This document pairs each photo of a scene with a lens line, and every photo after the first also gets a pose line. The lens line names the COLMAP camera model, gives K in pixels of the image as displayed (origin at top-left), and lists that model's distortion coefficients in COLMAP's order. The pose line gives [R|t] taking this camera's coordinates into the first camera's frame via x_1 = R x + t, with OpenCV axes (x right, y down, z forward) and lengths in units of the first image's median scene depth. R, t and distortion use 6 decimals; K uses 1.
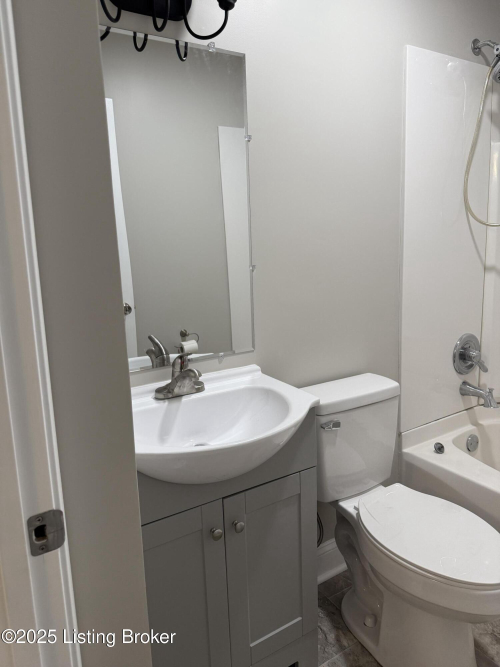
lens RADIAL K [[471.0, 0, 252.1], [0, 471.0, 329.2], [0, 0, 1]] dist [0.048851, -0.067605]
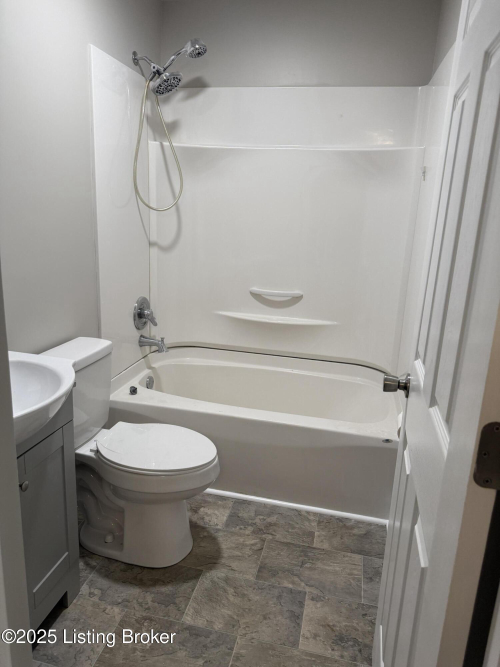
lens RADIAL K [[471.0, 0, 248.5], [0, 471.0, 333.8], [0, 0, 1]] dist [0.048851, -0.067605]
pose [[0.697509, -0.118635, 0.706688, -0.241205], [0.061137, 0.992457, 0.106265, -0.008439], [-0.713964, -0.030916, 0.699500, -0.069527]]
